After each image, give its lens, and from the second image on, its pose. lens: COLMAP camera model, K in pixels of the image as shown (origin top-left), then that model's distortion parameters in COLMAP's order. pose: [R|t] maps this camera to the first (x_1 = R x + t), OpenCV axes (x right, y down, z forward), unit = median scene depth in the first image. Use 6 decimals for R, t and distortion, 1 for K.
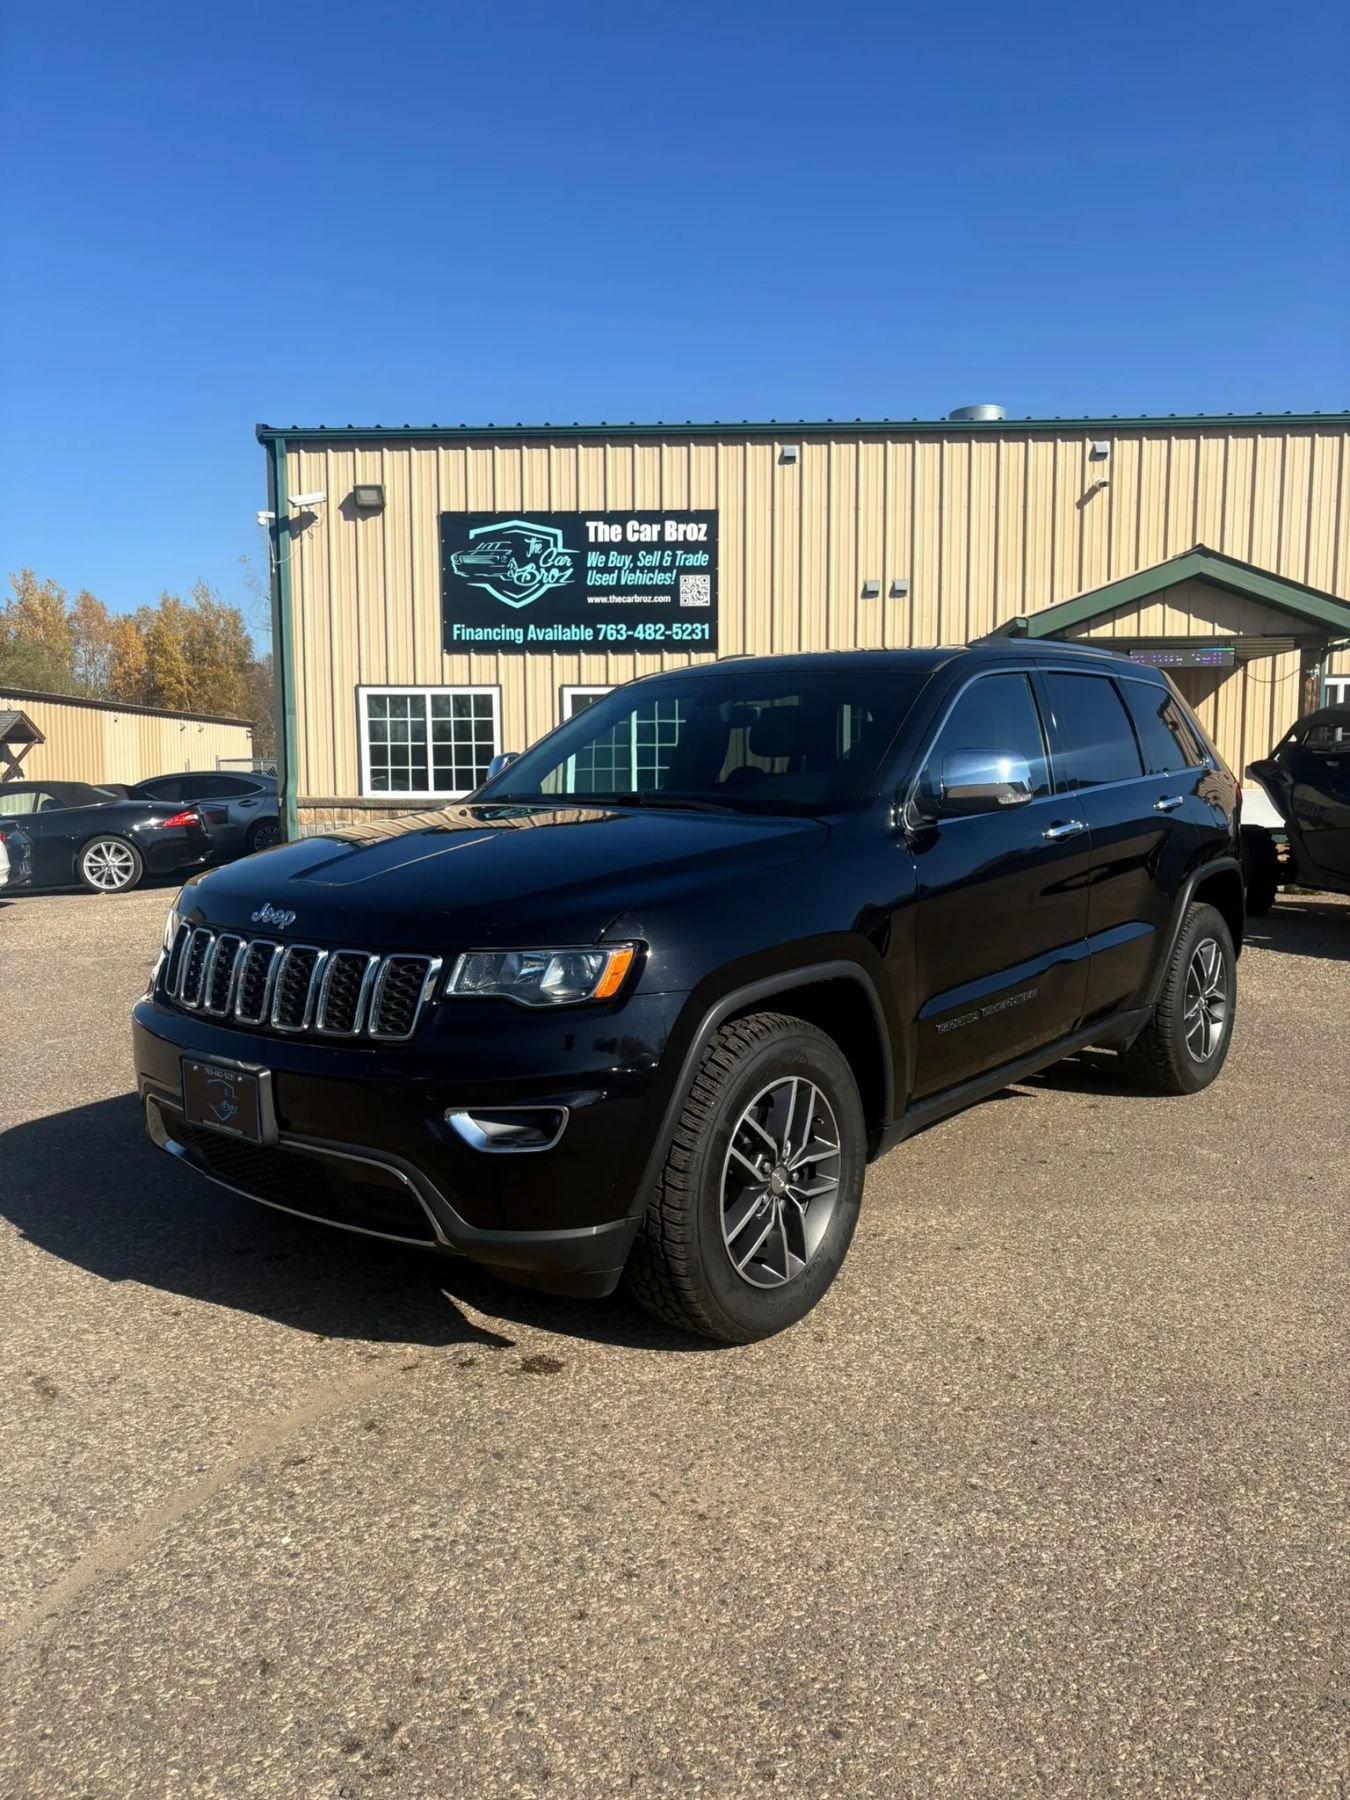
lens RADIAL K [[1382.9, 0, 667.8], [0, 1382.9, 907.3], [0, 0, 1]] dist [0.049570, -0.059109]
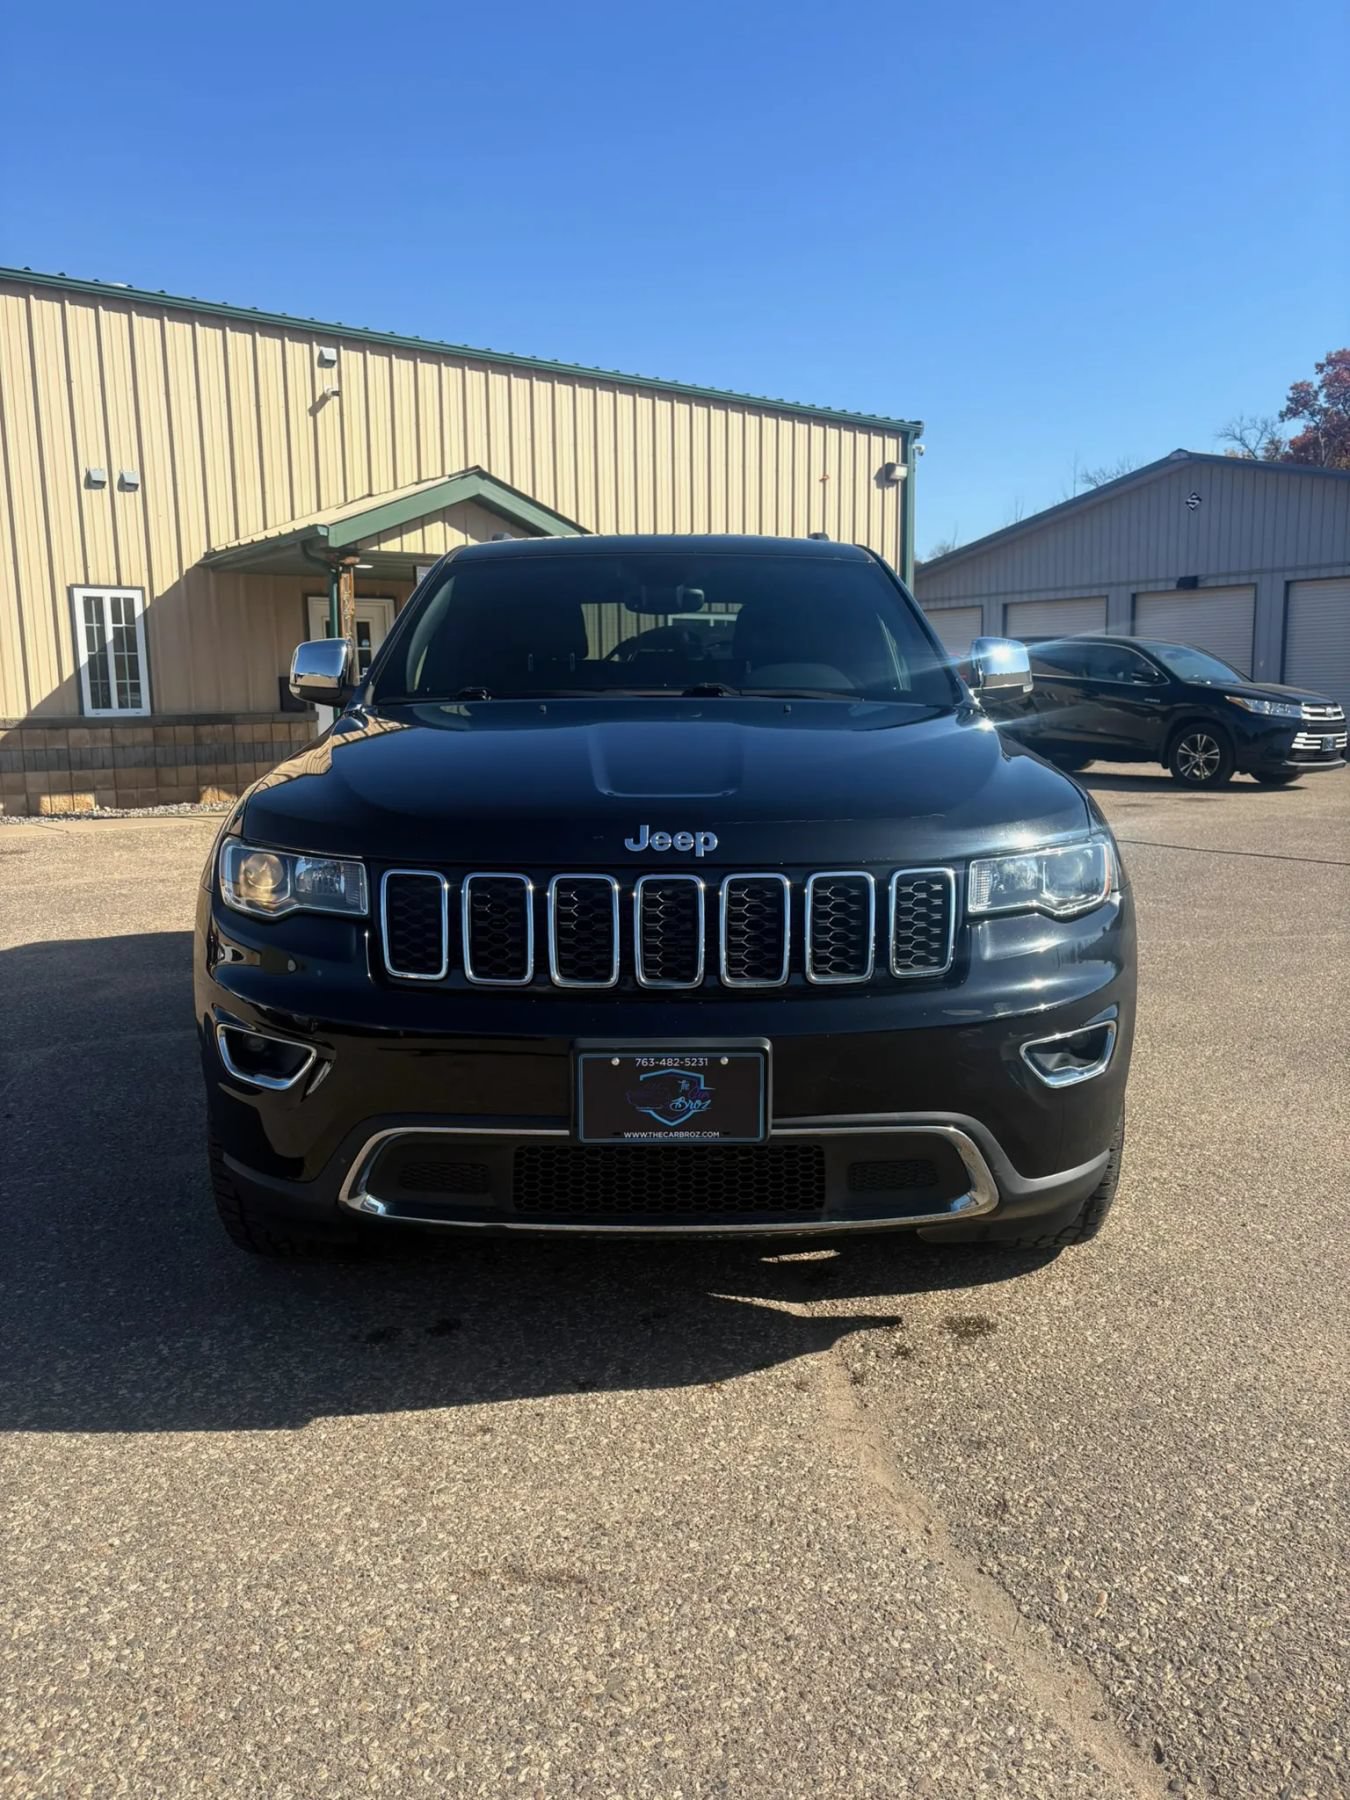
lens RADIAL K [[1388.0, 0, 680.1], [0, 1388.0, 910.8], [0, 0, 1]] dist [0.012856, -0.003759]
pose [[0.754233, -0.103545, 0.648391, -0.691364], [0.070380, 0.994547, 0.076956, -0.009644], [-0.652824, -0.012409, 0.757408, 0.413362]]
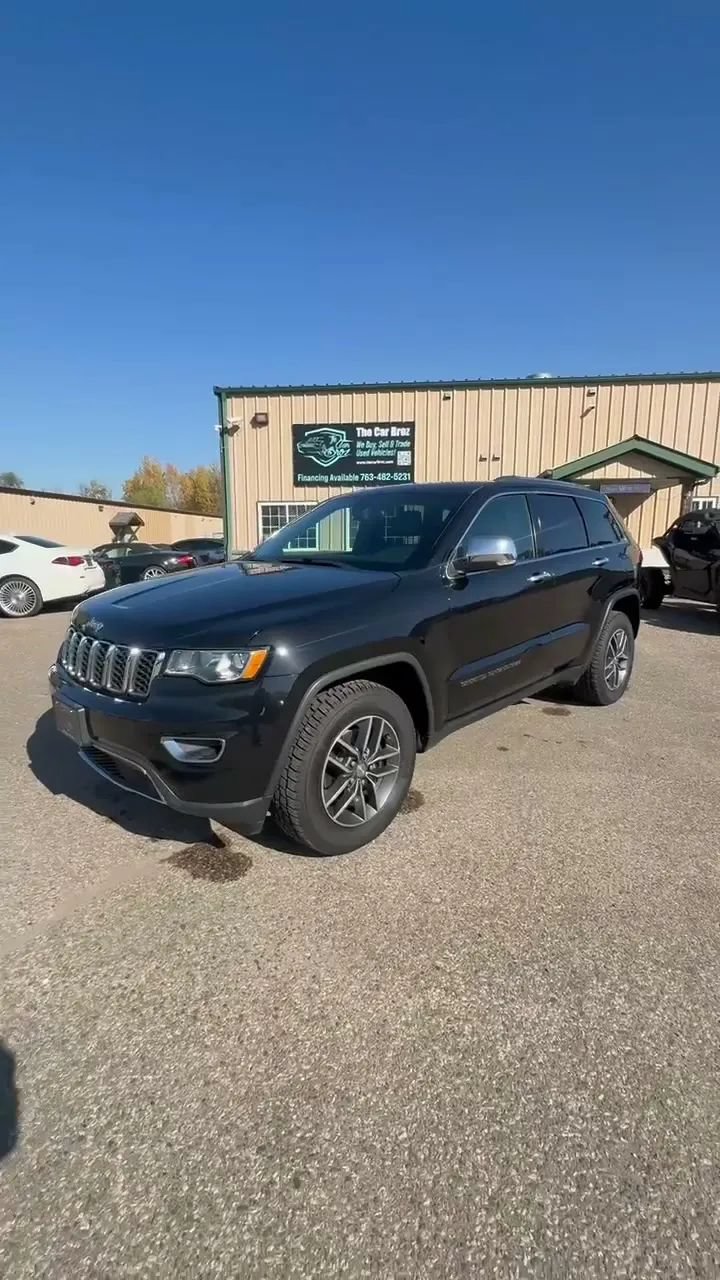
lens RADIAL K [[567.5, 0, 360.0], [0, 567.5, 640.0], [0, 0, 1]] dist [0.000742, 0.000384]
pose [[0.996237, 0.019333, -0.084488, 0.131582], [-0.012449, 0.996615, 0.081259, -0.037289], [0.085773, -0.079901, 0.993106, 0.239832]]
